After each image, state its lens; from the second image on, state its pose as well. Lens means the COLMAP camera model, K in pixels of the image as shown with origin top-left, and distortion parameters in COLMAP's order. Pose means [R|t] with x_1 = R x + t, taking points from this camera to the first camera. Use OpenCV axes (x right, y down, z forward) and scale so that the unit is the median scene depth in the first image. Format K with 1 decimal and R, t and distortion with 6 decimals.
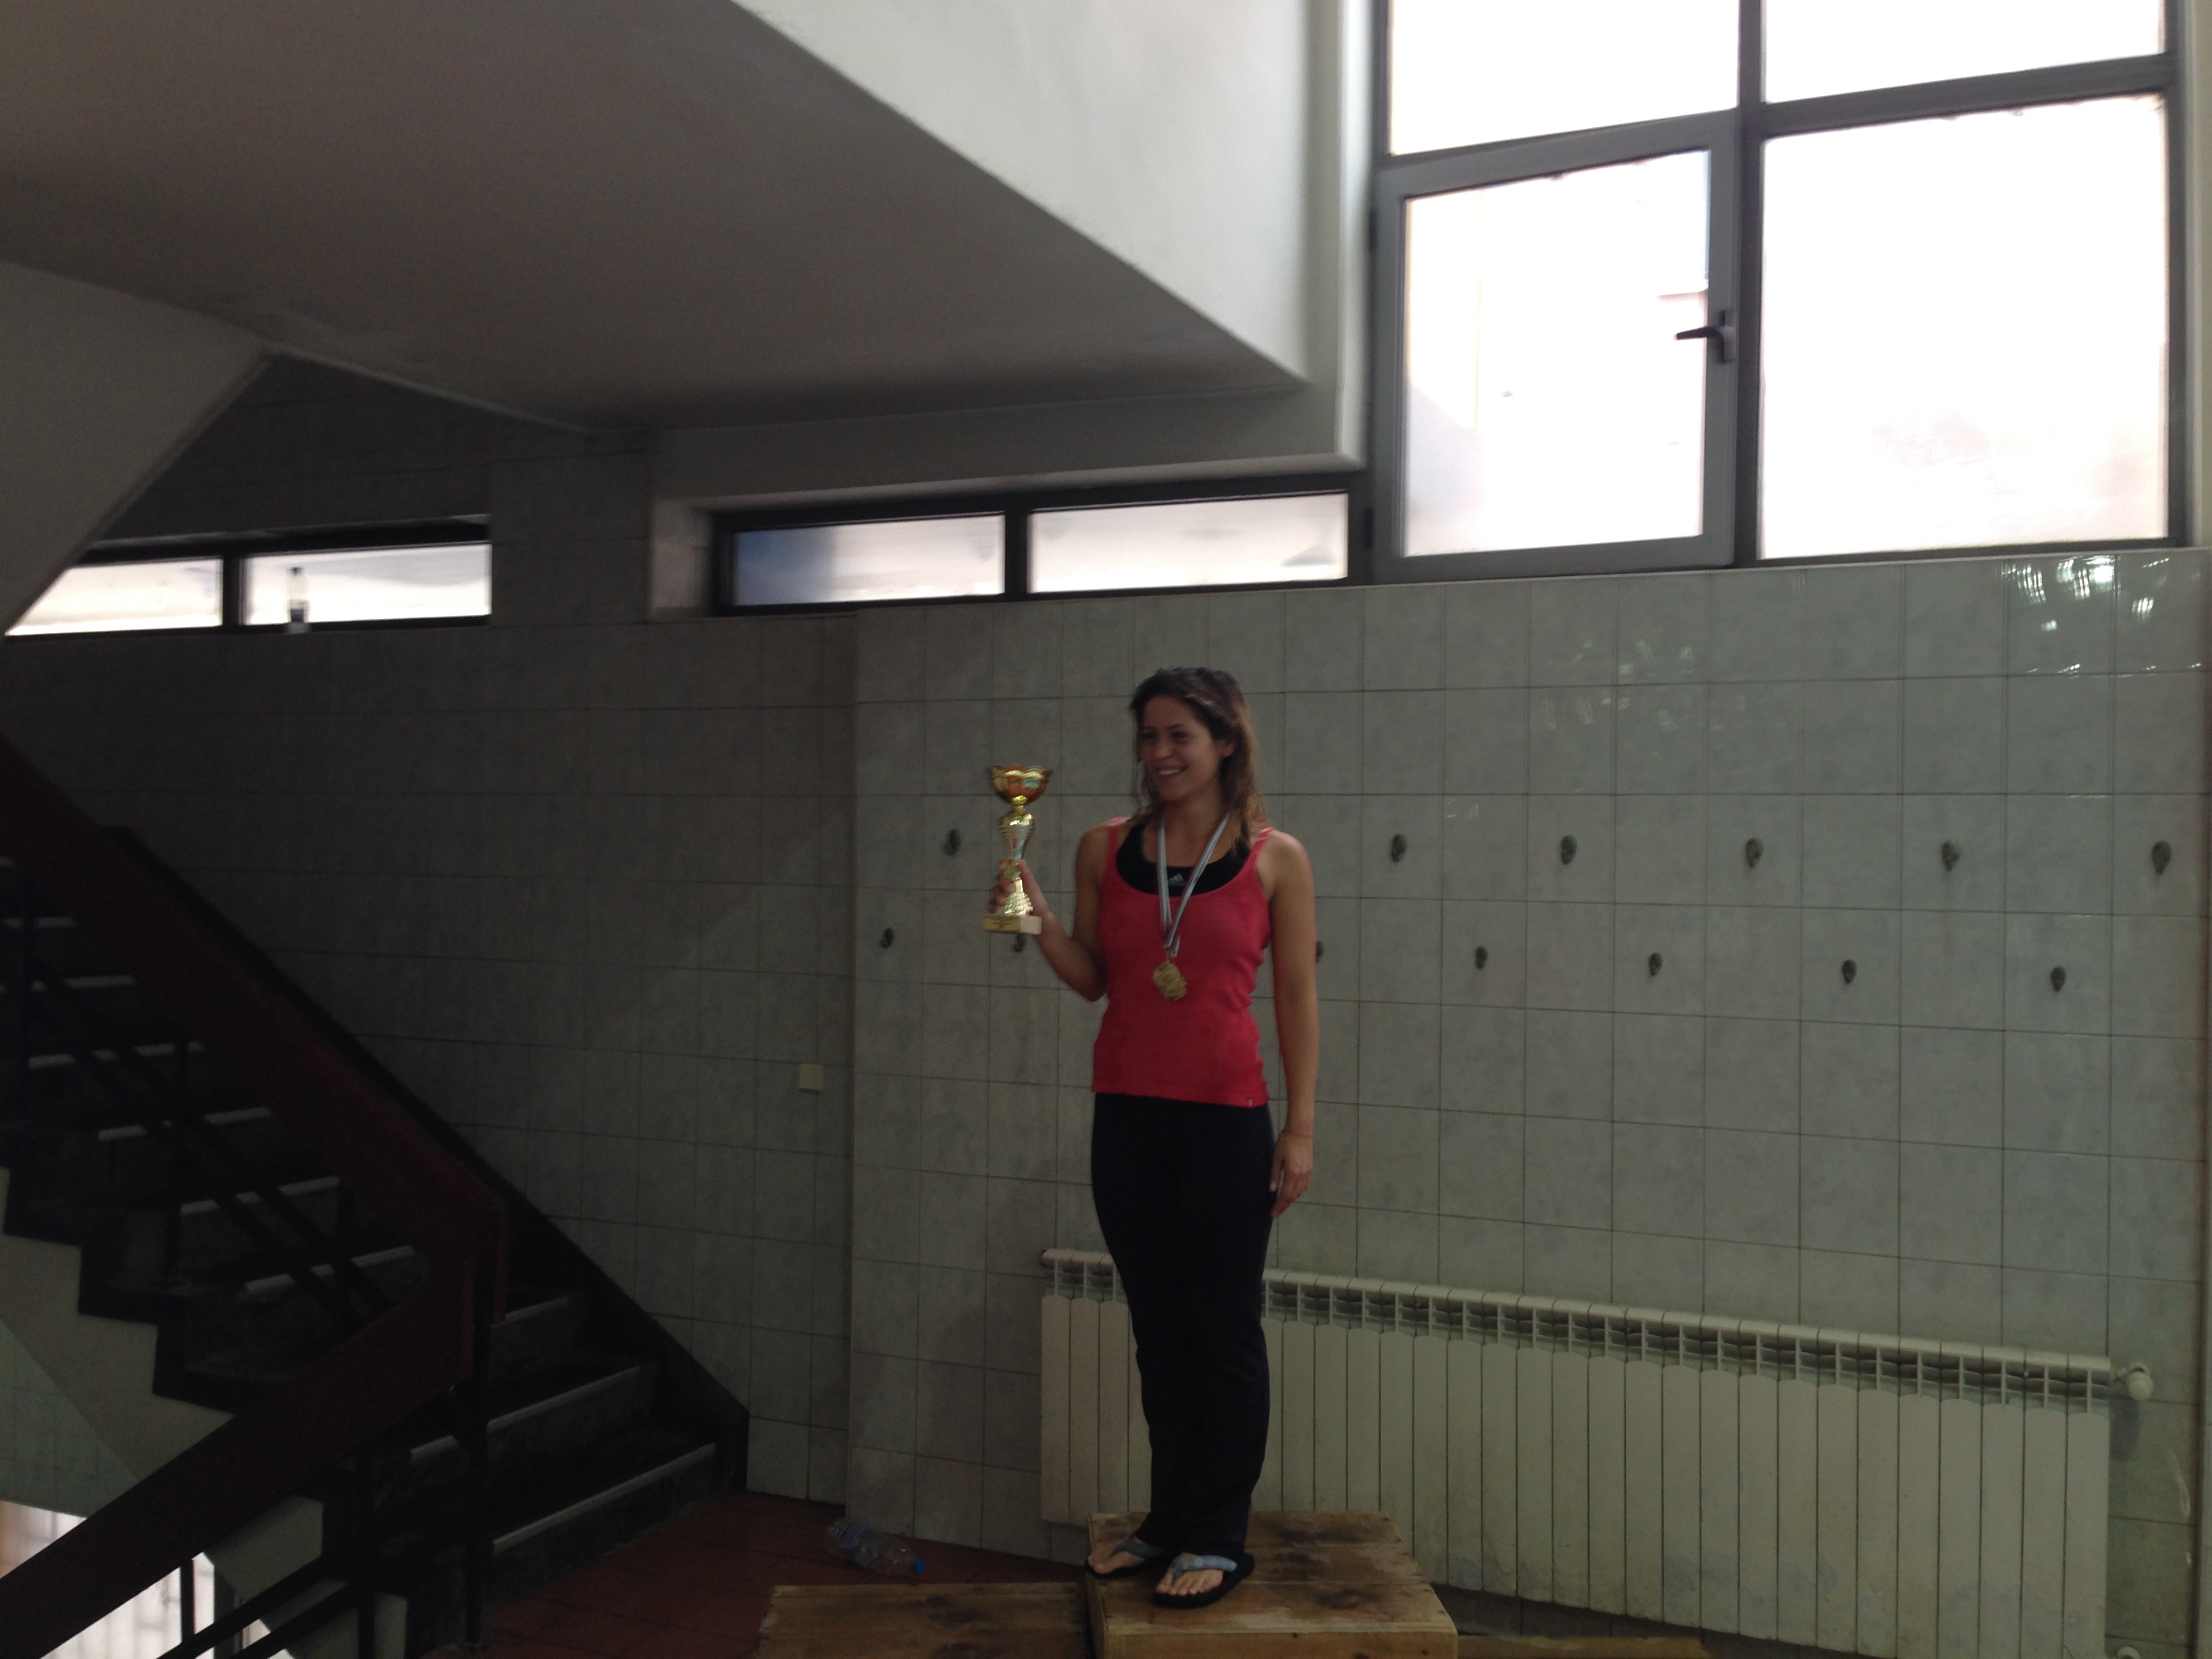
lens RADIAL K [[2059.0, 0, 1031.9], [0, 2059.0, 844.6], [0, 0, 1]] dist [0.037102, 0.000000]
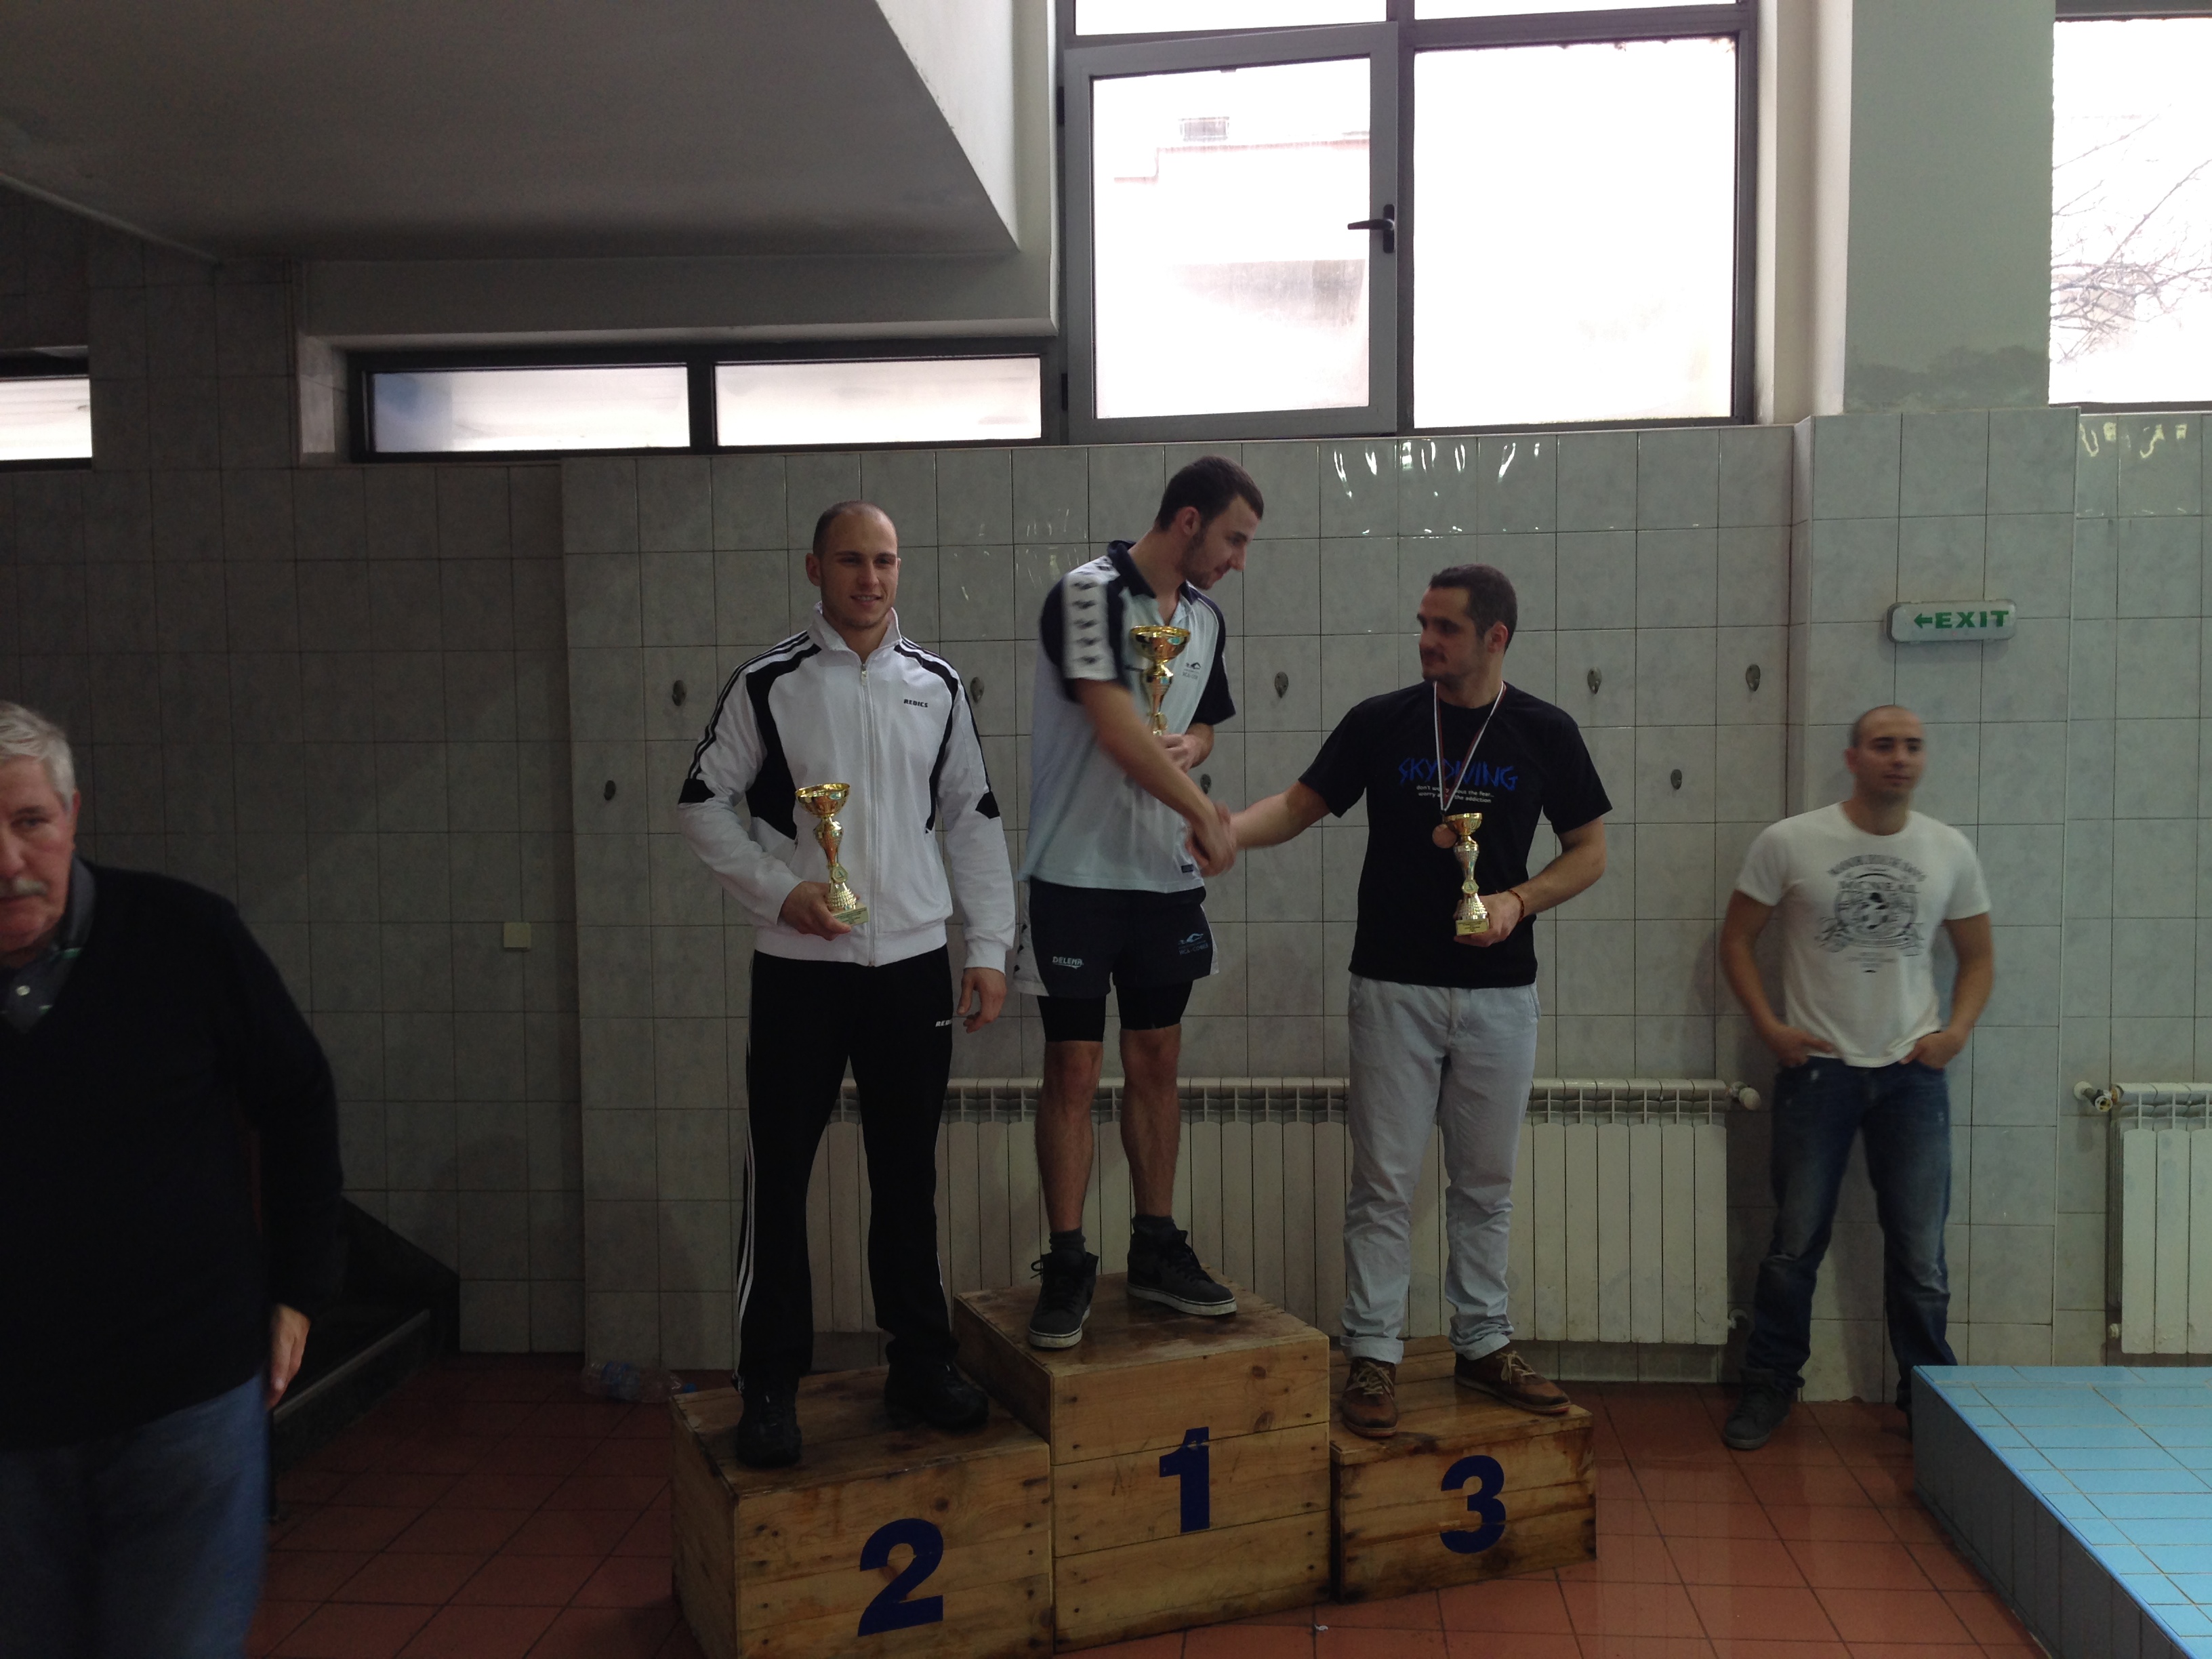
lens RADIAL K [[2059.0, 0, 1088.0], [0, 2059.0, 858.5], [0, 0, 1]] dist [0.037102, 0.000000]
pose [[0.942670, -0.044115, 0.330798, -0.207601], [0.022811, 0.997424, 0.068013, 0.017620], [-0.332946, -0.056568, 0.941248, -0.029413]]
